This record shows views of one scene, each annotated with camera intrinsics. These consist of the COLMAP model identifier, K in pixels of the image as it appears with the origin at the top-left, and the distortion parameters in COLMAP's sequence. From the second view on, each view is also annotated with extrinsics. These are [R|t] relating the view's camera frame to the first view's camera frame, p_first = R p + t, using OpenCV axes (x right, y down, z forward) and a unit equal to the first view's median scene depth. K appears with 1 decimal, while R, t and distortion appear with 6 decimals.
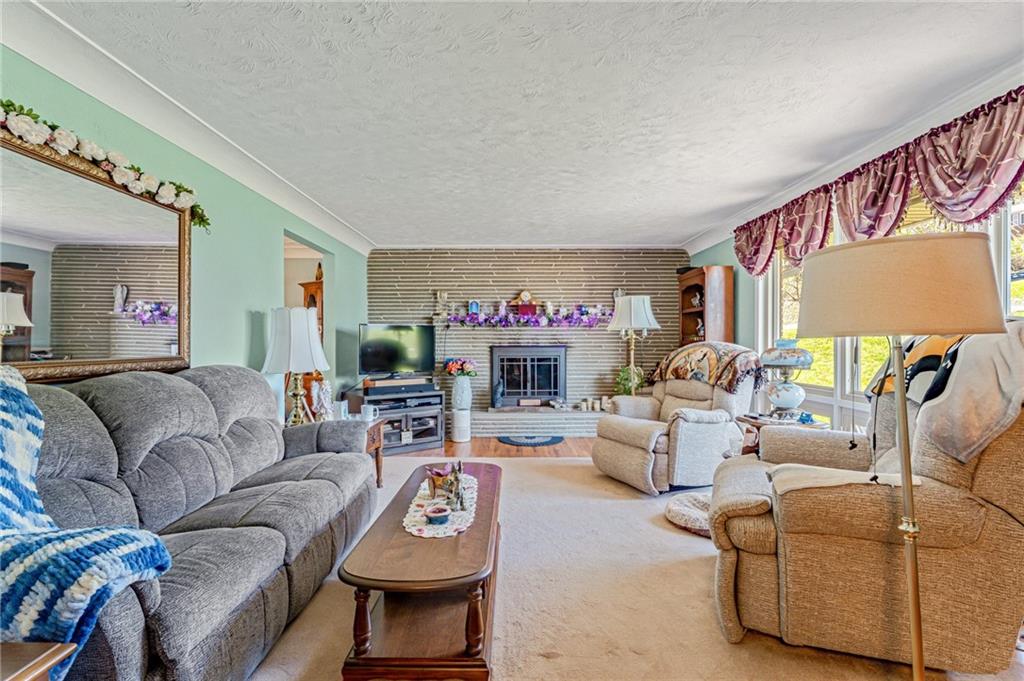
lens RADIAL K [[493.5, 0, 510.5], [0, 493.5, 340.9], [0, 0, 1]] dist [-0.005294, -0.000992]
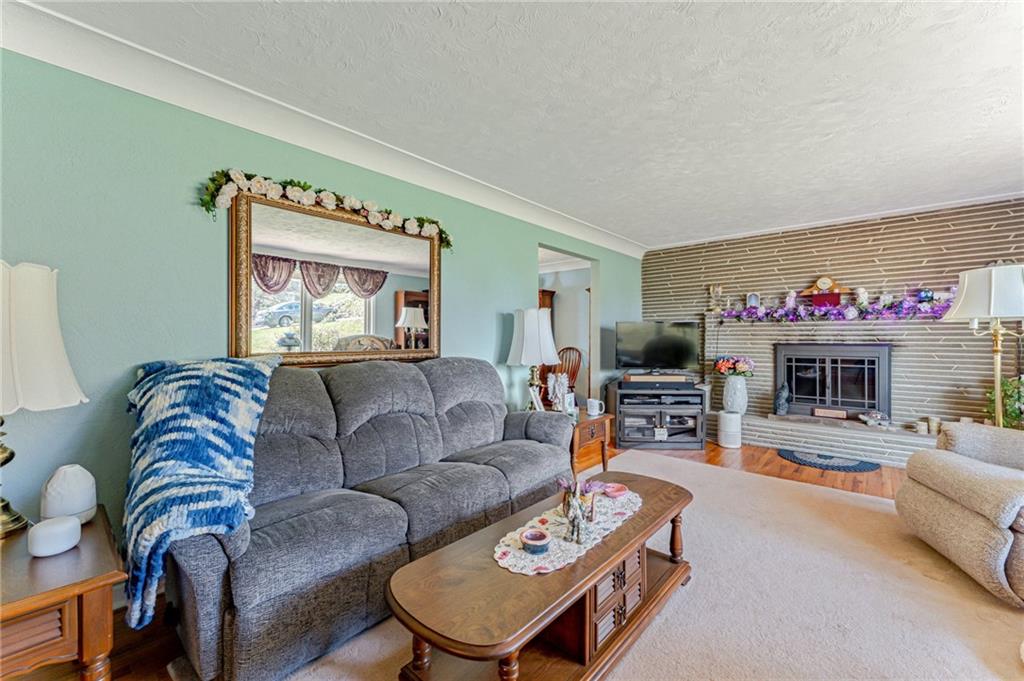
lens RADIAL K [[412.5, 0, 514.1], [0, 412.5, 339.0], [0, 0, 1]] dist [-0.000540, -0.000231]
pose [[0.750423, 0.003041, -0.660951, 0.161217], [-0.000506, 0.999992, 0.004026, -0.001184], [0.660957, -0.002687, 0.750419, 0.236045]]
